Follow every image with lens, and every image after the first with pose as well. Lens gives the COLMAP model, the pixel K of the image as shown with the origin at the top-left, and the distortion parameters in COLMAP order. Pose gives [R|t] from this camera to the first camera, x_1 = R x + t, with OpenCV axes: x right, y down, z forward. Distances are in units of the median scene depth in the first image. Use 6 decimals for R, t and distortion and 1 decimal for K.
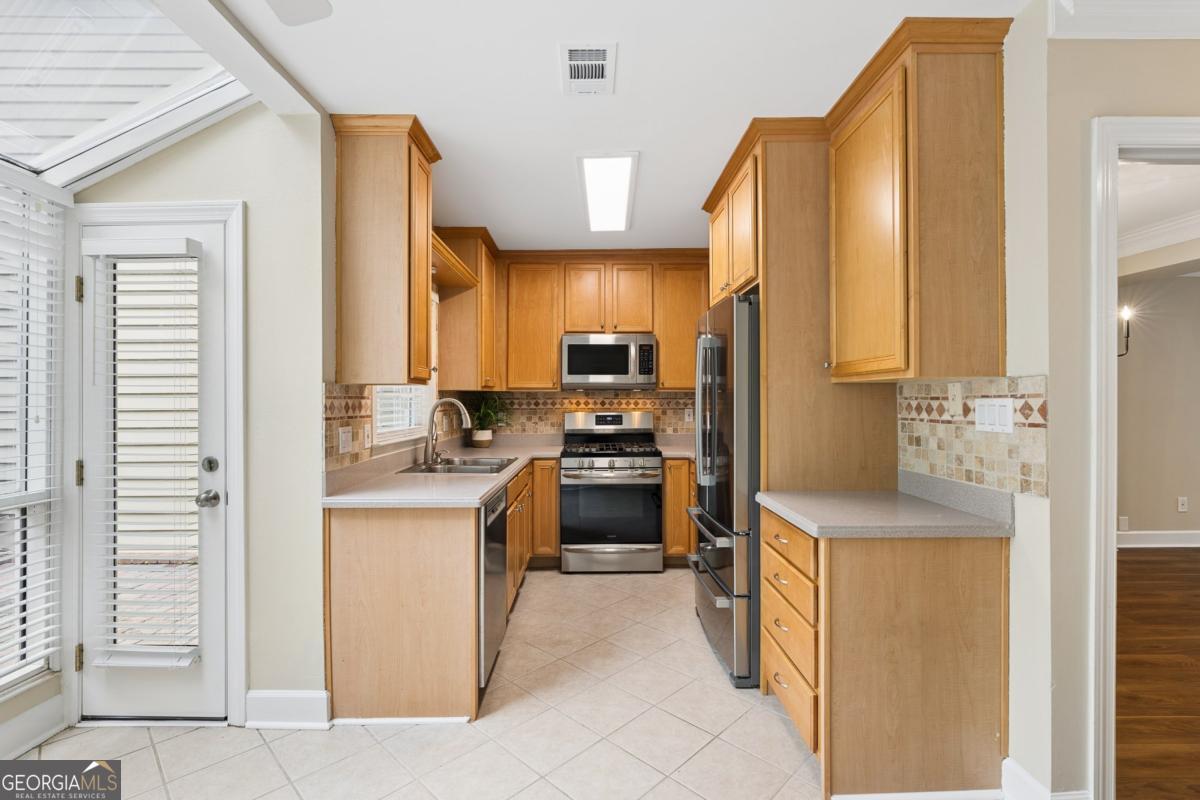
lens RADIAL K [[546.4, 0, 576.5], [0, 546.4, 398.3], [0, 0, 1]] dist [-0.000610, 0.000228]
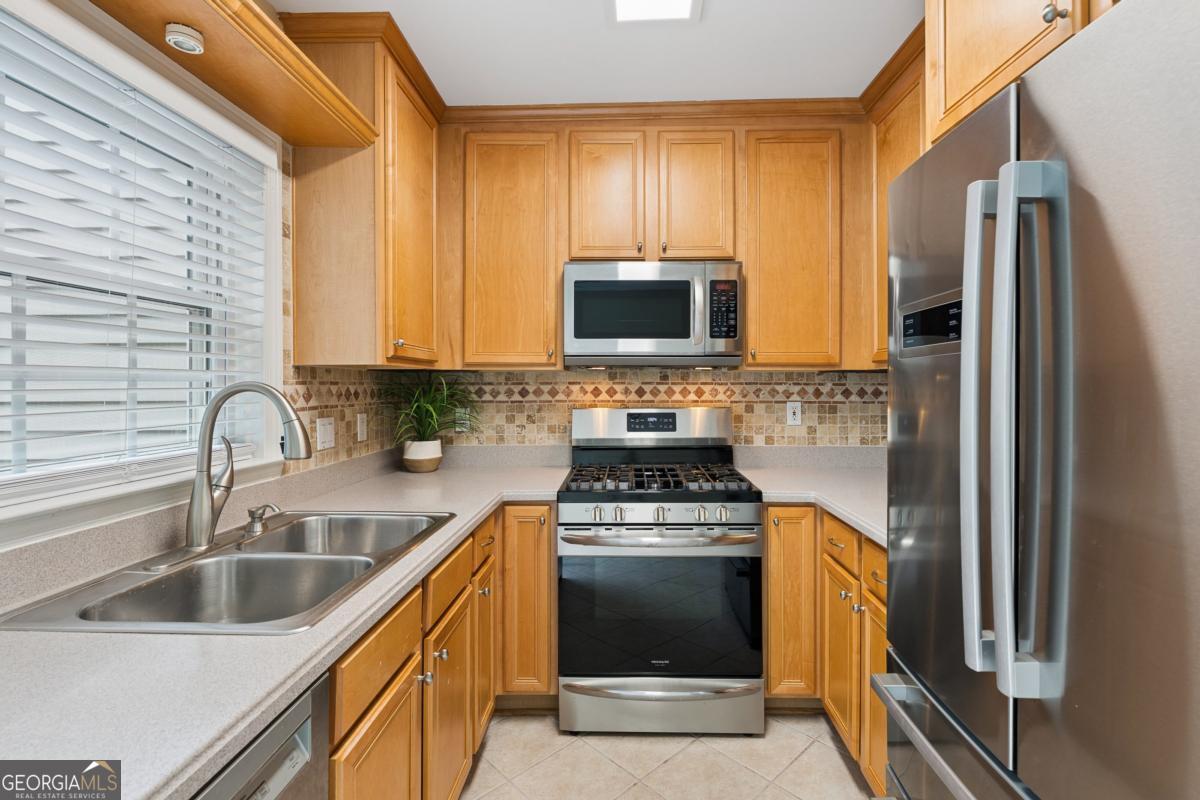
lens RADIAL K [[538.7, 0, 598.8], [0, 538.7, 387.4], [0, 0, 1]] dist [-0.000046, 0.000088]
pose [[0.999876, 0.000226, -0.015768, 0.016604], [-0.000125, 0.999980, 0.006400, 0.001192], [0.015769, -0.006397, 0.999855, 0.510976]]
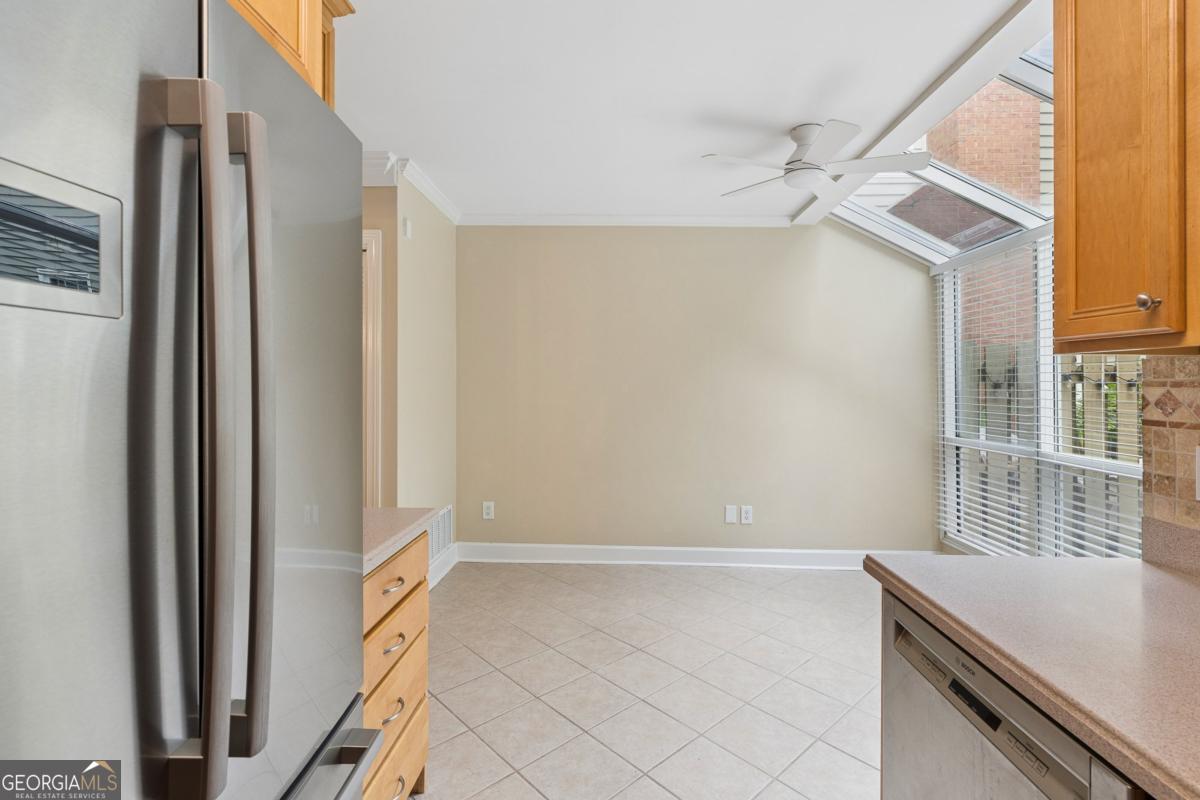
lens RADIAL K [[553.5, 0, 611.8], [0, 553.5, 376.1], [0, 0, 1]] dist [-0.003955, 0.000220]
pose [[-0.999880, -0.012517, -0.009082, 0.055641], [-0.012387, 0.999822, -0.014232, 0.002863], [0.009258, -0.014118, -0.999857, 0.870621]]
